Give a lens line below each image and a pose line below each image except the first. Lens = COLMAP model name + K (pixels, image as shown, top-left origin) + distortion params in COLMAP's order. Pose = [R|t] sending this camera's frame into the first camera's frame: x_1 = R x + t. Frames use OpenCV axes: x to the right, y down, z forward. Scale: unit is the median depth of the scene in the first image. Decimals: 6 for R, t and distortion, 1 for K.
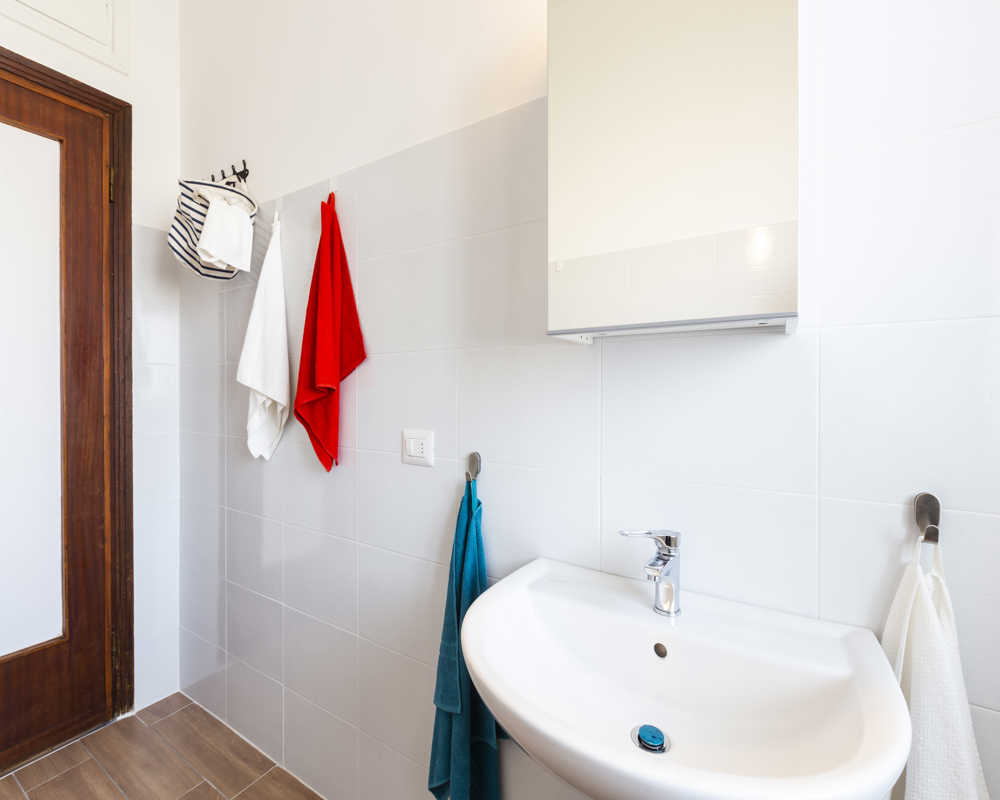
lens RADIAL K [[451.1, 0, 504.0], [0, 451.1, 395.4], [0, 0, 1]] dist [0.004889, -0.000872]
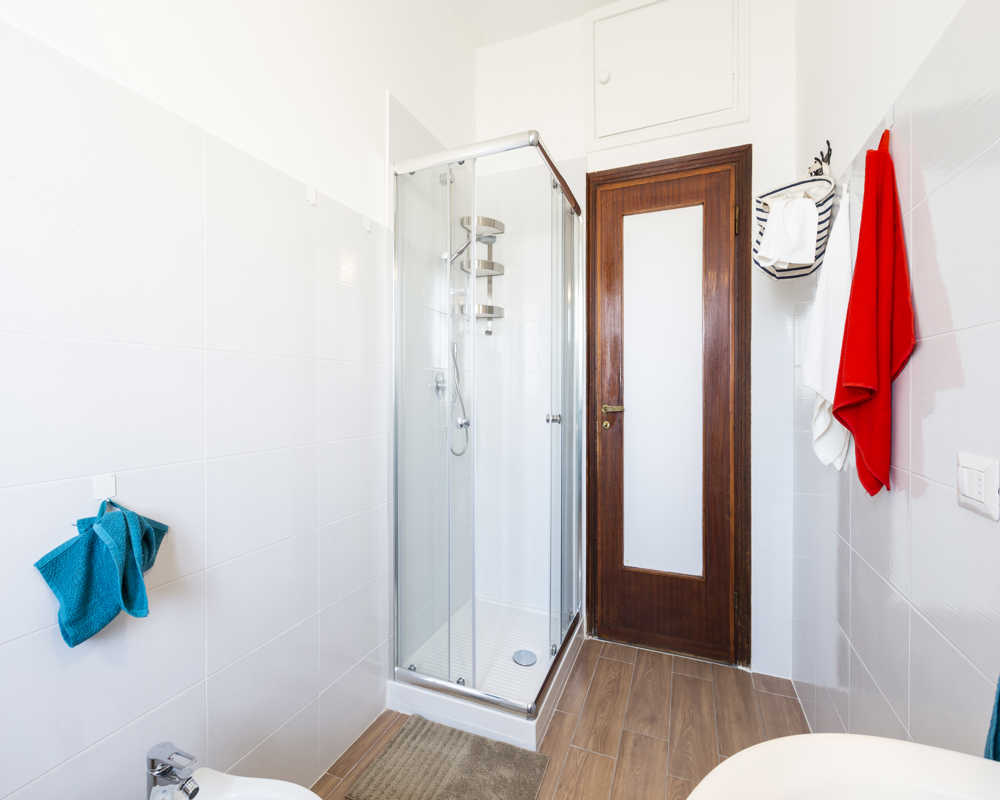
lens RADIAL K [[451.1, 0, 503.1], [0, 451.1, 395.8], [0, 0, 1]] dist [0.004889, -0.000872]
pose [[0.169428, 0.007301, -0.985516, 0.220582], [-0.007519, 0.999953, 0.006115, -0.001931], [0.985514, 0.006374, 0.169475, 0.194616]]
